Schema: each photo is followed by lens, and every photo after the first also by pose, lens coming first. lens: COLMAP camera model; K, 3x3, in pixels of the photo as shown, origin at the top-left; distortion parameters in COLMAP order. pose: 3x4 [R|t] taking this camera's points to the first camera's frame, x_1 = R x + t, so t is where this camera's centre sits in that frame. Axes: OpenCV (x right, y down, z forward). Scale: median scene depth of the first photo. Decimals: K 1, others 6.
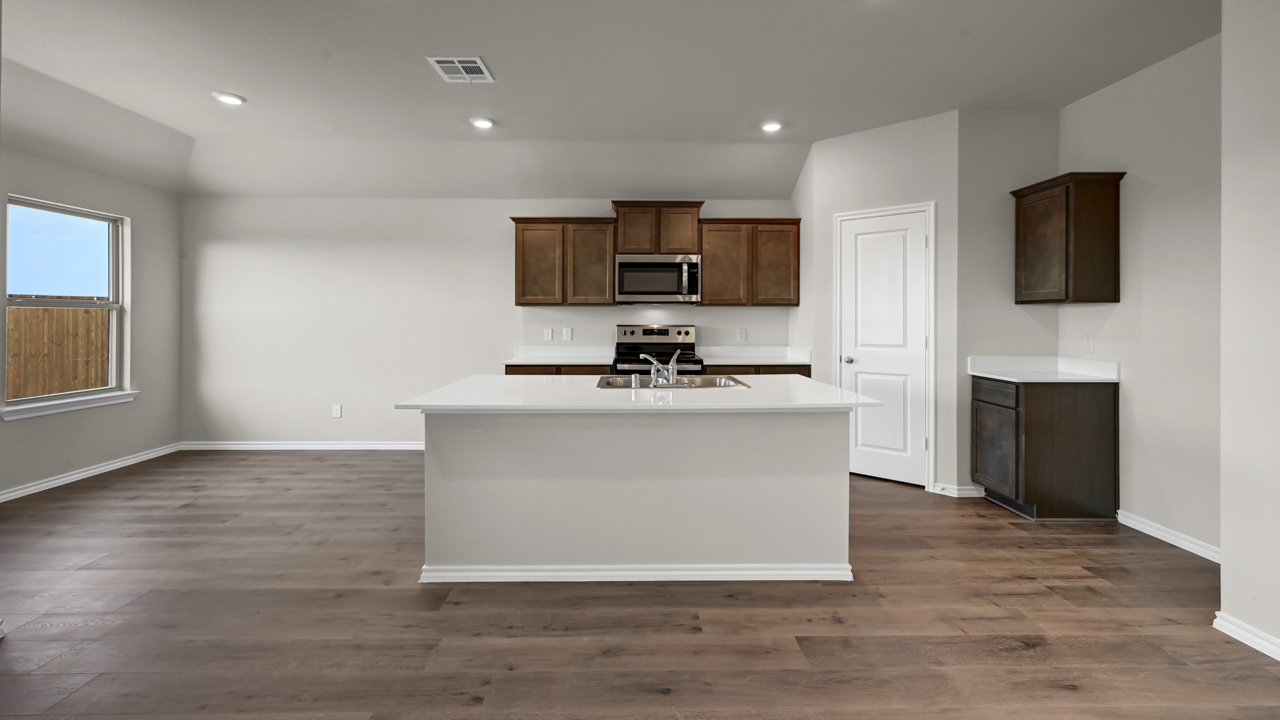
lens RADIAL K [[520.6, 0, 634.6], [0, 520.6, 315.3], [0, 0, 1]] dist [0.001457, 0.000168]
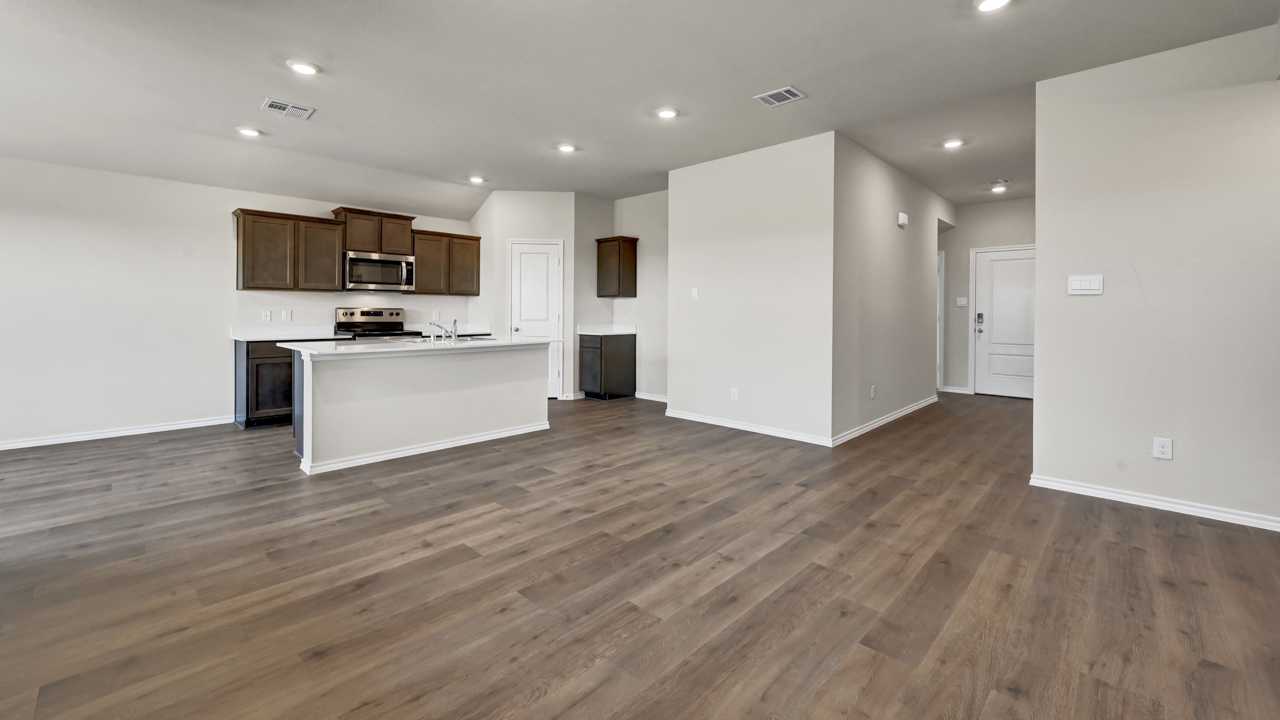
lens RADIAL K [[516.4, 0, 637.3], [0, 516.4, 313.0], [0, 0, 1]] dist [0.000811, 0.000191]
pose [[0.700296, 0.001299, 0.713851, -0.432613], [-0.008120, 0.999948, 0.006147, 0.019226], [-0.713806, -0.010101, 0.700271, -0.366696]]
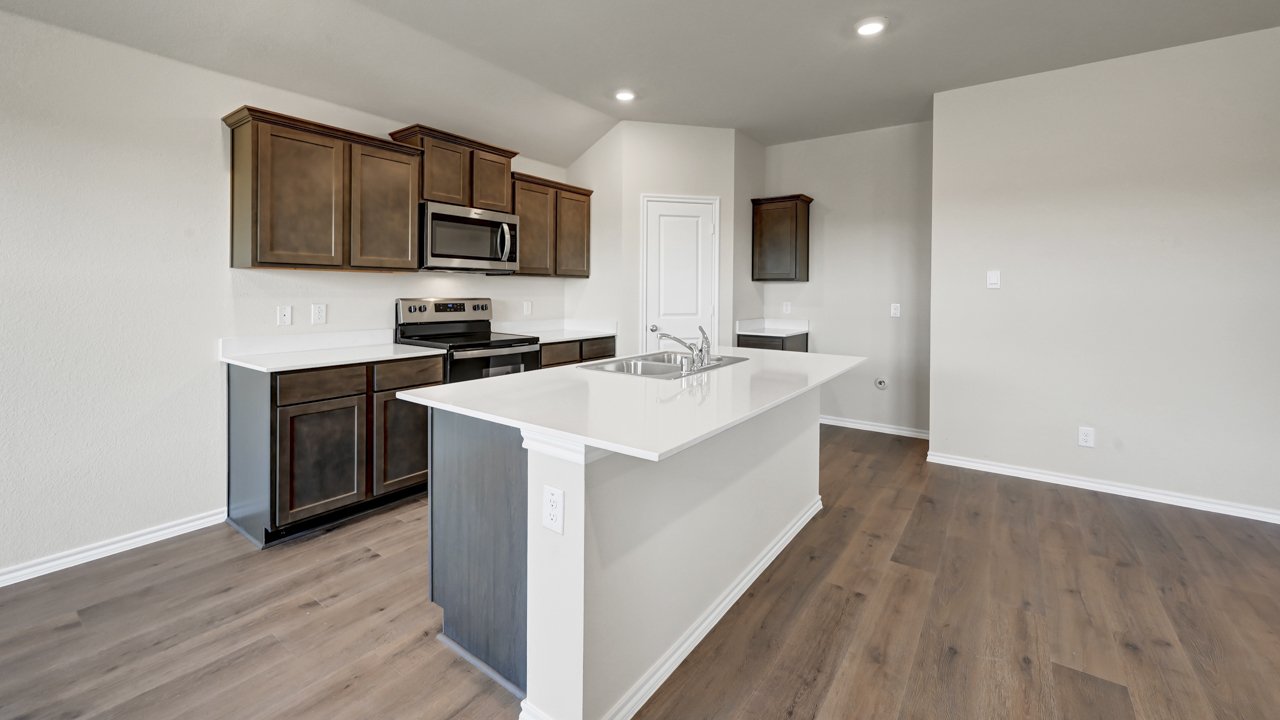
lens RADIAL K [[513.7, 0, 636.2], [0, 513.7, 294.3], [0, 0, 1]] dist [0.000170, 0.000252]
pose [[0.598501, -0.002678, 0.801118, -0.433173], [-0.011039, 0.999872, 0.011589, 0.001065], [-0.801046, -0.015779, 0.598395, 0.342624]]
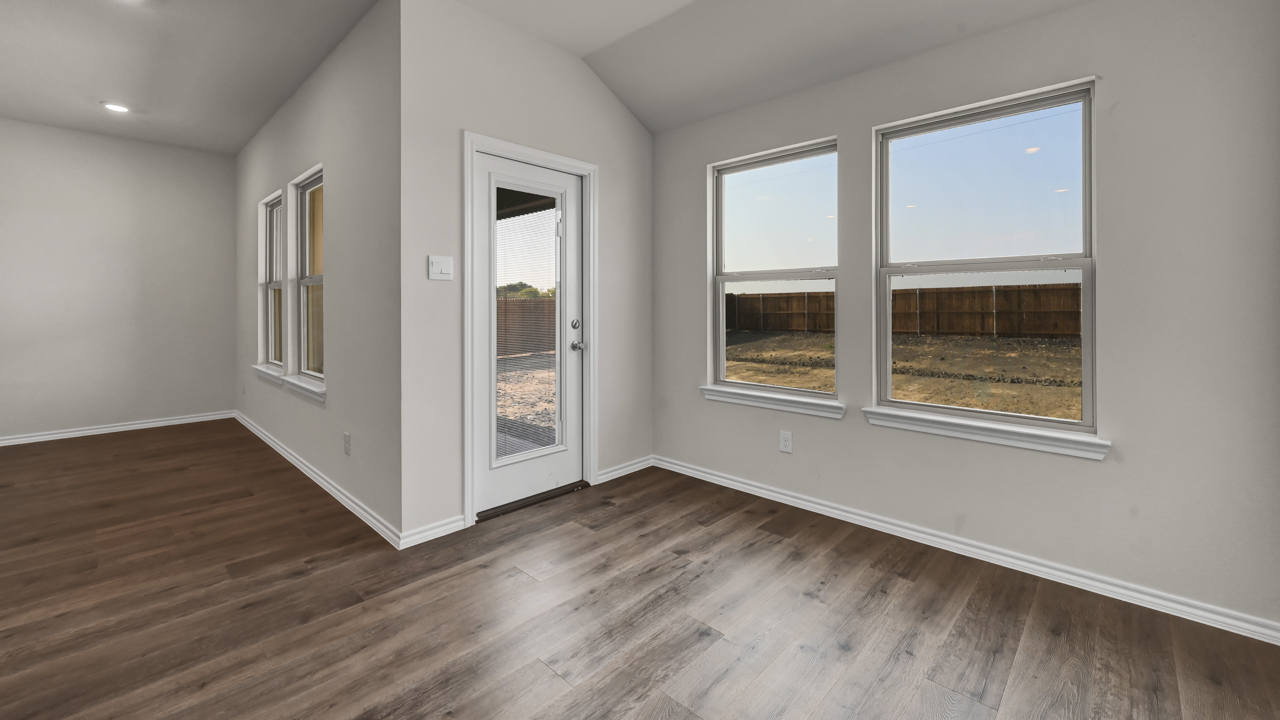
lens RADIAL K [[514.9, 0, 640.8], [0, 514.9, 304.6], [0, 0, 1]] dist [-0.000945, -0.000135]
pose [[-0.695488, -0.005142, -0.718520, -0.328473], [0.002203, 0.999954, -0.009288, 0.025803], [0.718535, -0.008043, -0.695445, 0.990744]]
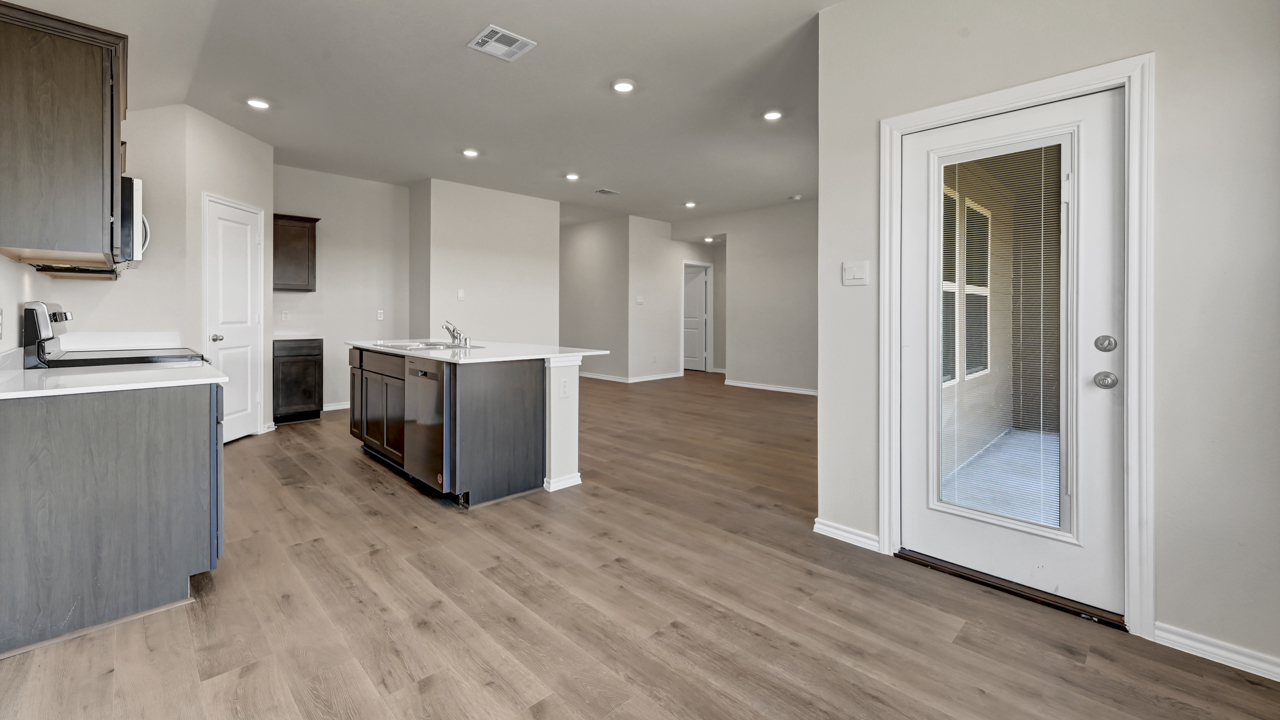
lens RADIAL K [[520.6, 0, 634.6], [0, 520.6, 315.3], [0, 0, 1]] dist [0.001457, 0.000168]
pose [[-0.690524, -0.009728, 0.723244, -0.819456], [-0.010497, 0.999939, 0.003427, 0.025984], [-0.723233, -0.005225, -0.690584, 1.002891]]
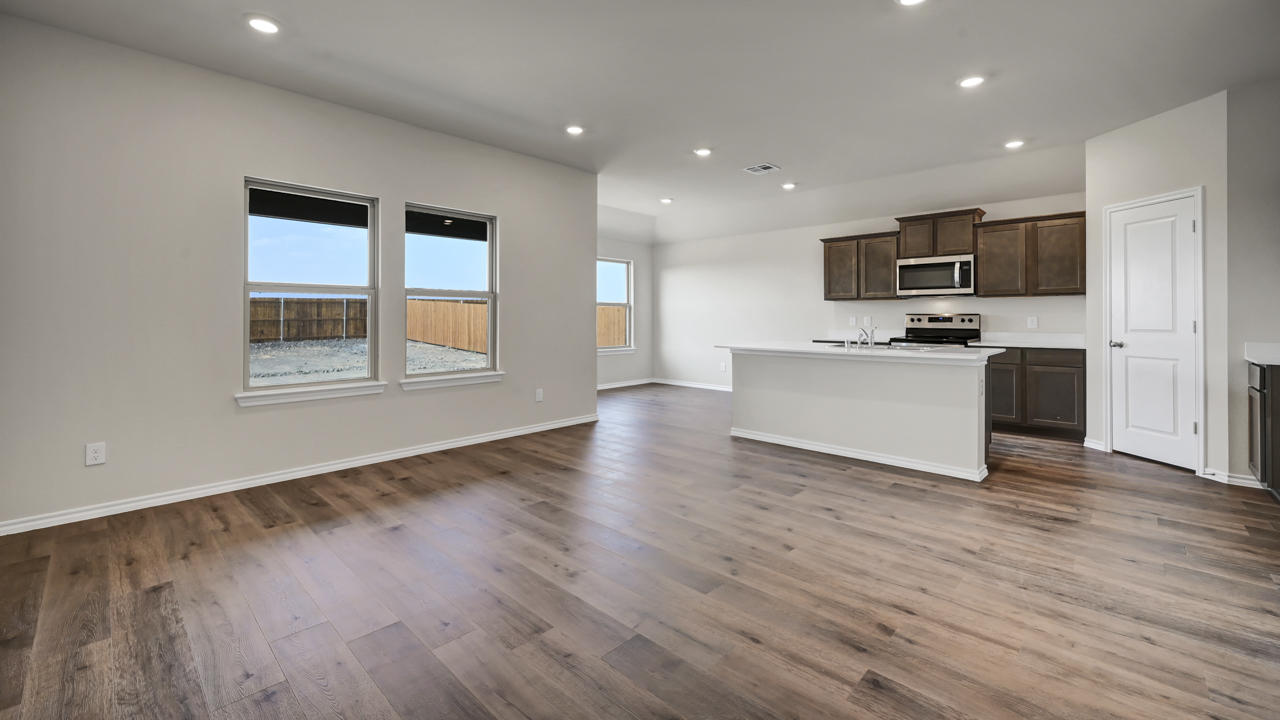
lens RADIAL K [[516.4, 0, 637.3], [0, 516.4, 313.0], [0, 0, 1]] dist [0.000811, 0.000191]
pose [[0.715263, -0.006383, -0.698826, 0.402777], [0.004285, 0.999980, -0.004748, 0.020912], [0.698842, 0.000401, 0.715275, -0.381895]]
